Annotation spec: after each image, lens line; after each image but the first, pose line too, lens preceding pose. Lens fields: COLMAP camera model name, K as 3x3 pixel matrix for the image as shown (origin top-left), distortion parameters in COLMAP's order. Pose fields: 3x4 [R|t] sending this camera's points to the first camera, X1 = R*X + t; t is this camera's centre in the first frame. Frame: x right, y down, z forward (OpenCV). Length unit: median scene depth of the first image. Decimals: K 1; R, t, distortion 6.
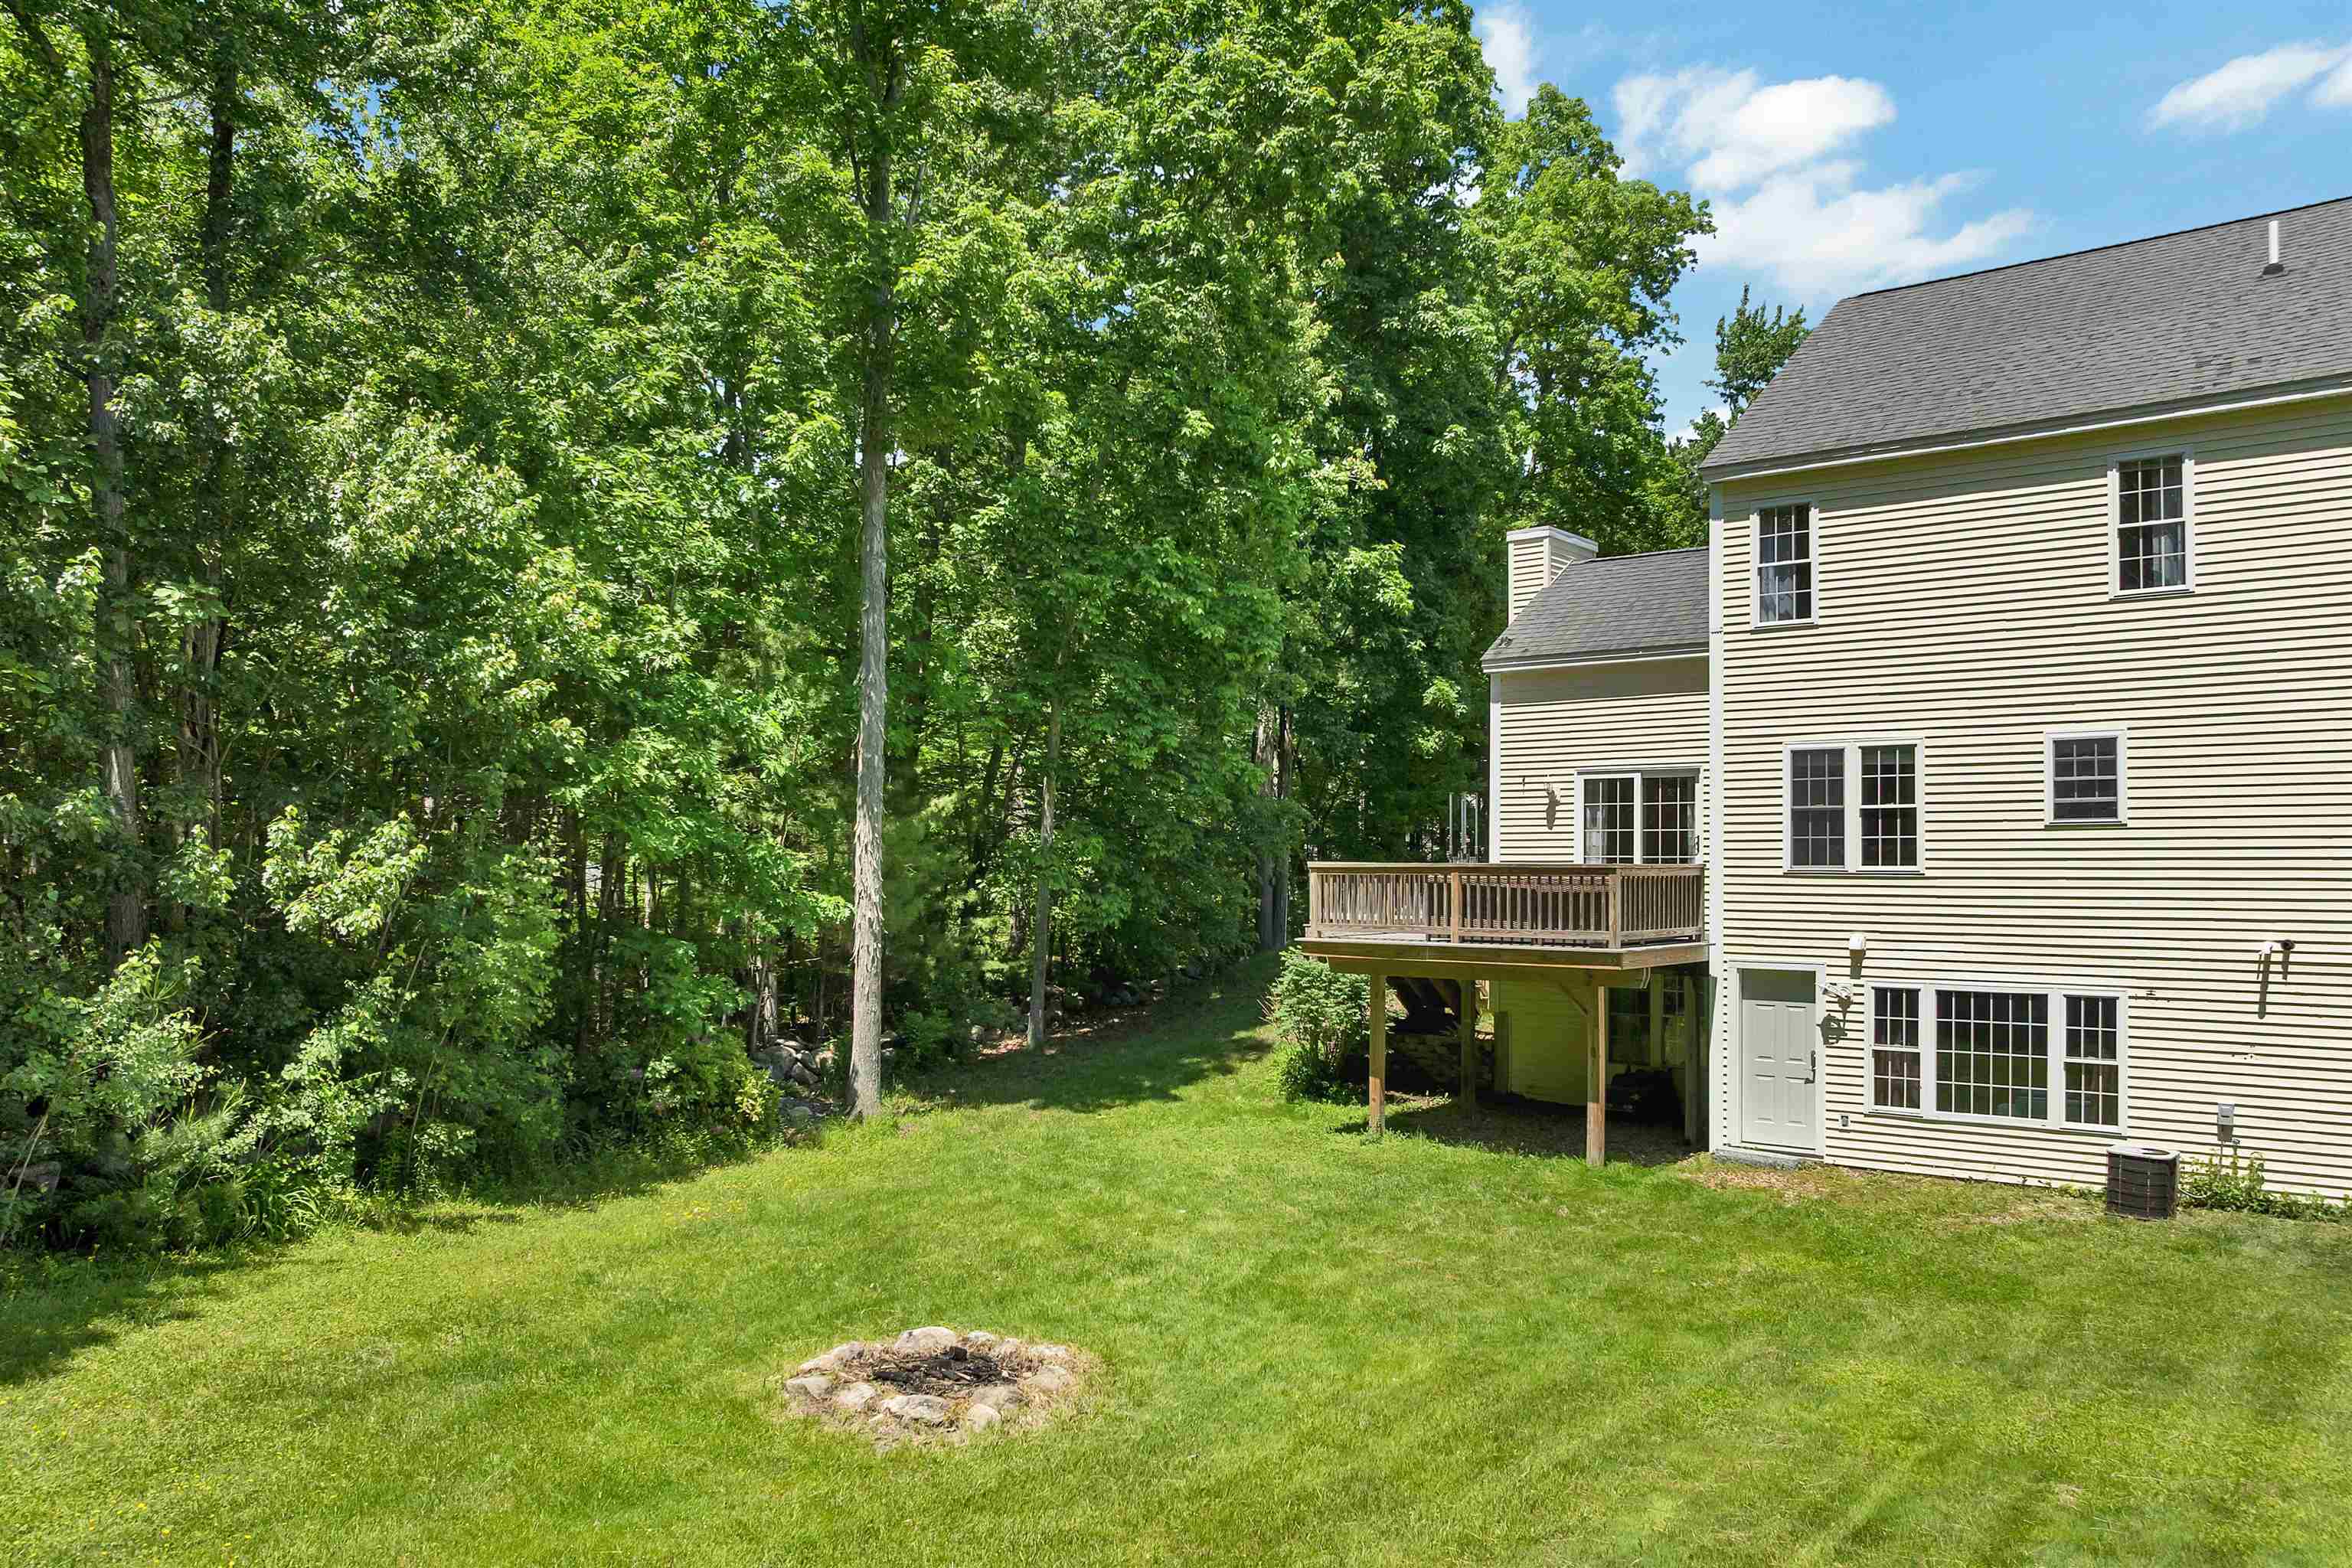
lens RADIAL K [[1685.6, 0, 1179.9], [0, 1685.6, 791.9], [0, 0, 1]] dist [-0.046425, 0.022180]
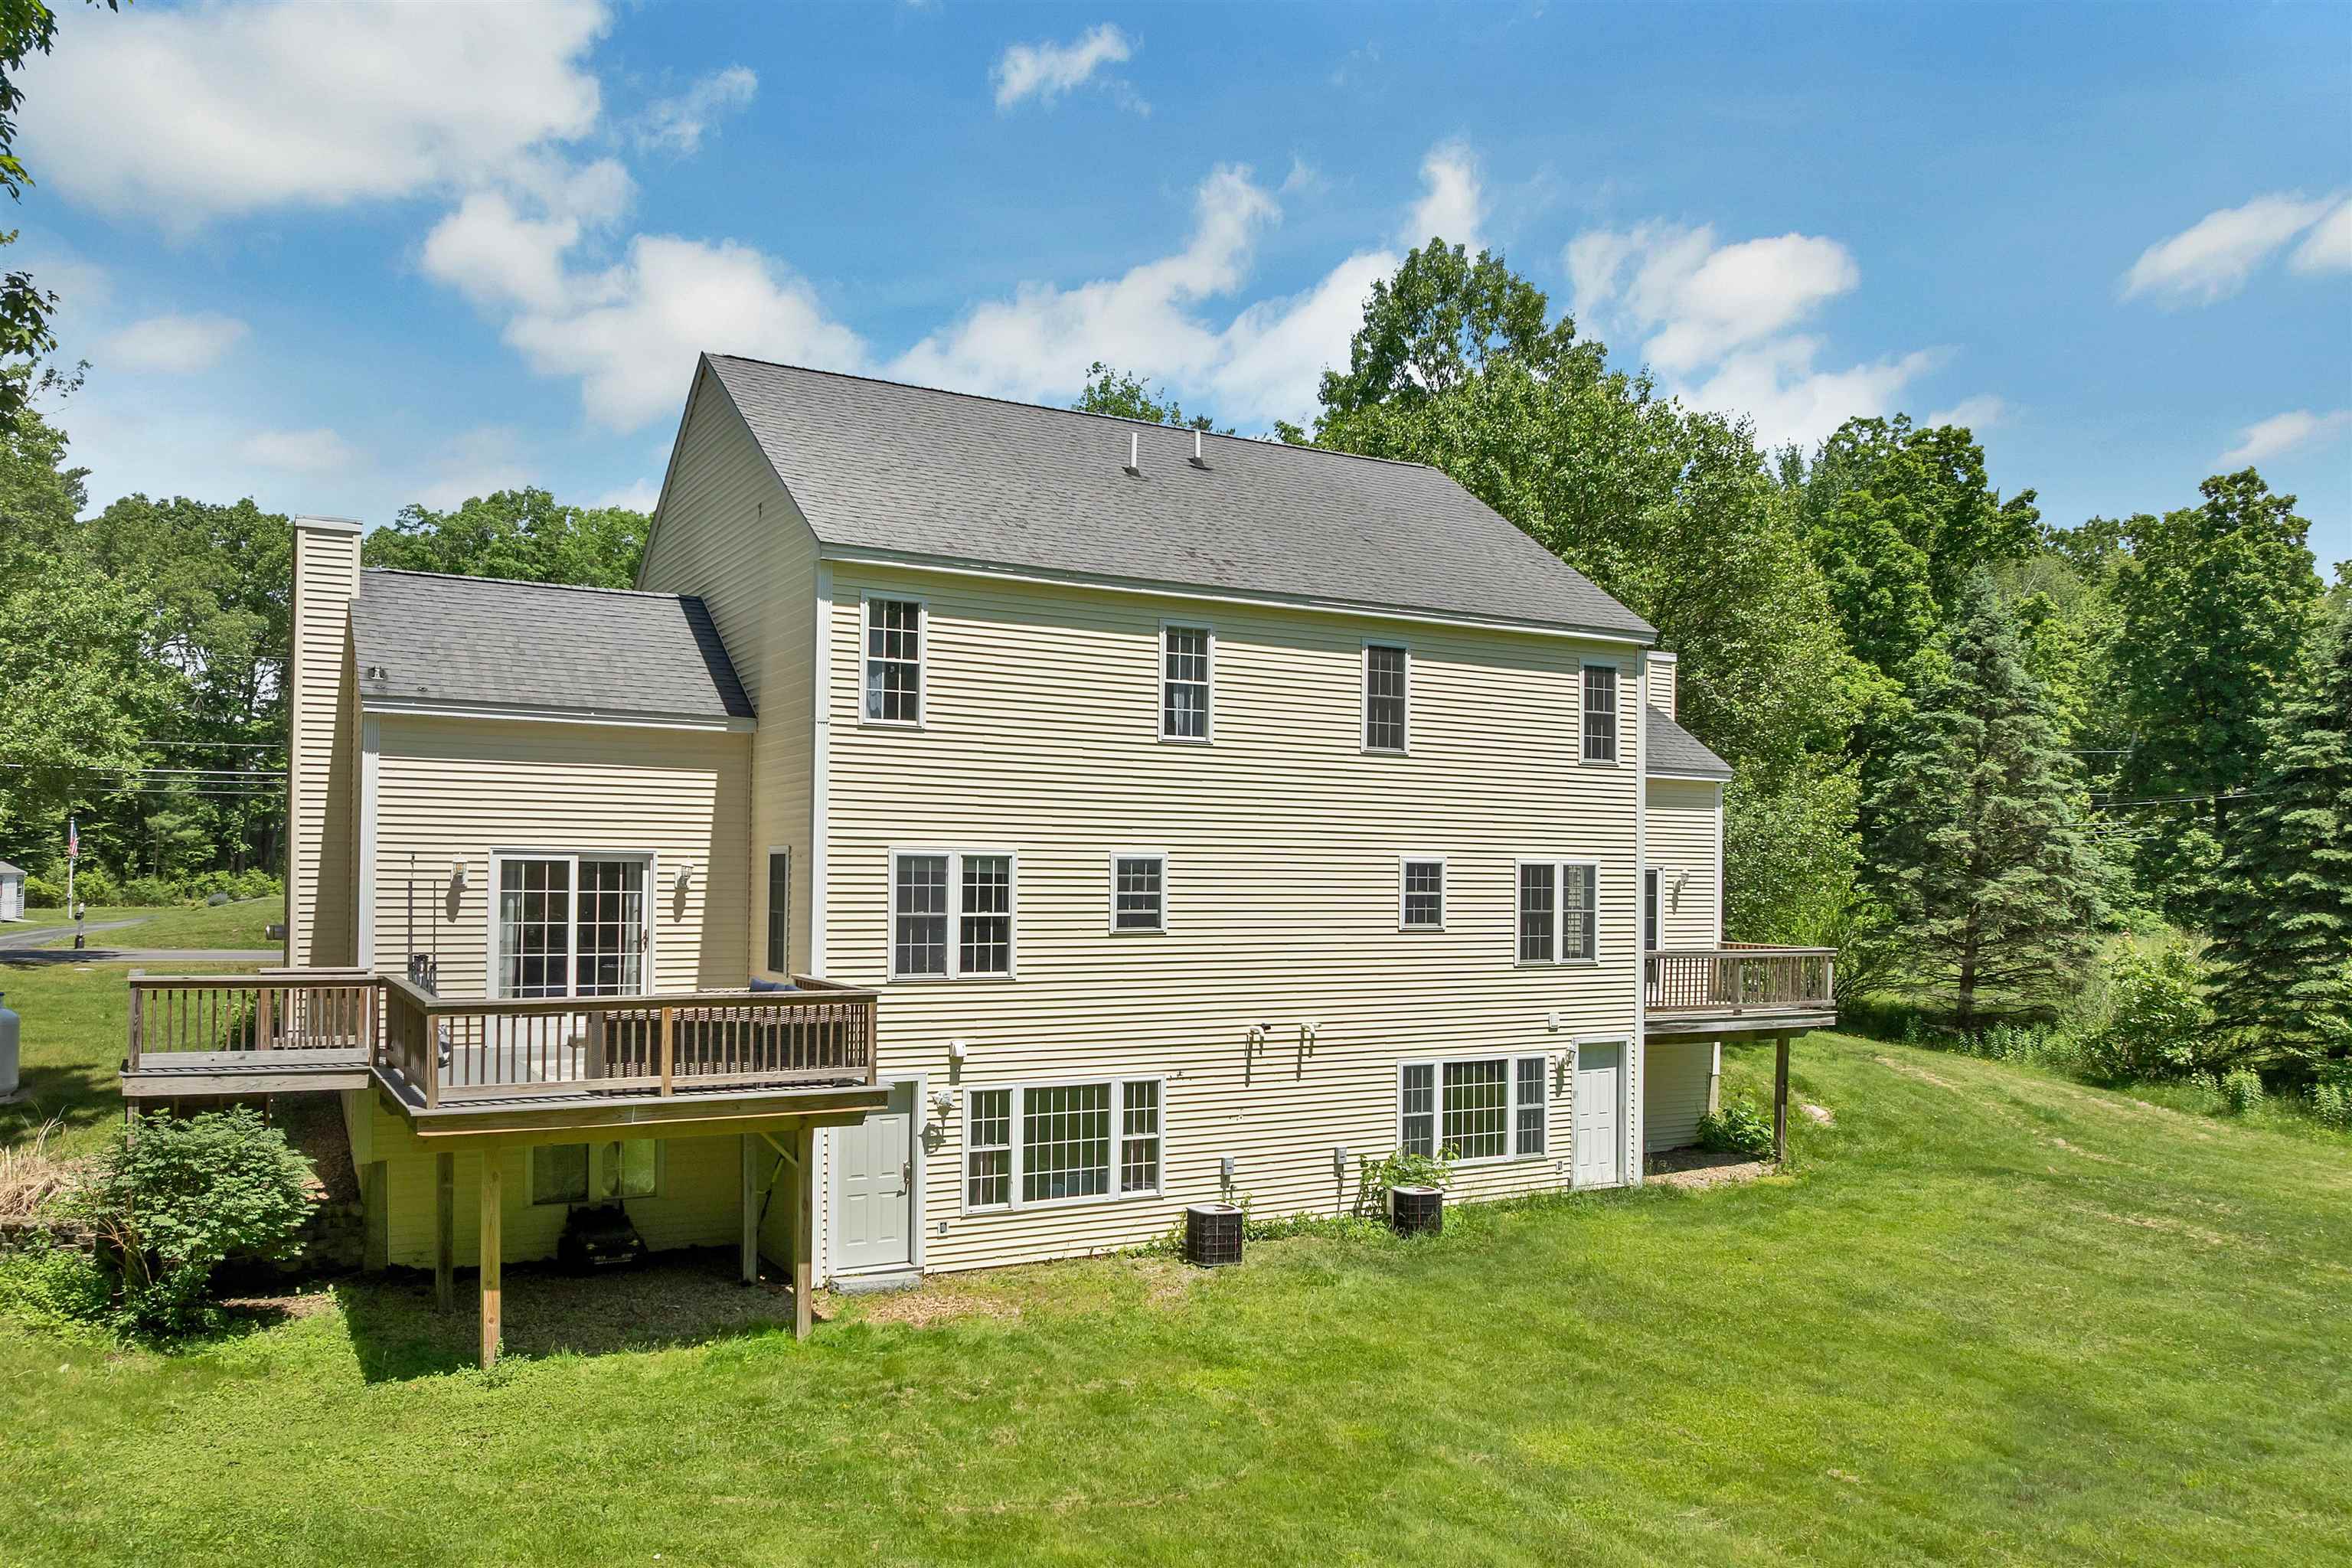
lens RADIAL K [[1685.6, 0, 1173.0], [0, 1685.6, 799.4], [0, 0, 1]] dist [-0.046425, 0.022180]
pose [[0.357993, 0.038110, 0.932946, -0.514234], [-0.051960, 0.998432, -0.020847, -0.047275], [-0.932277, -0.041013, 0.359412, 0.526825]]
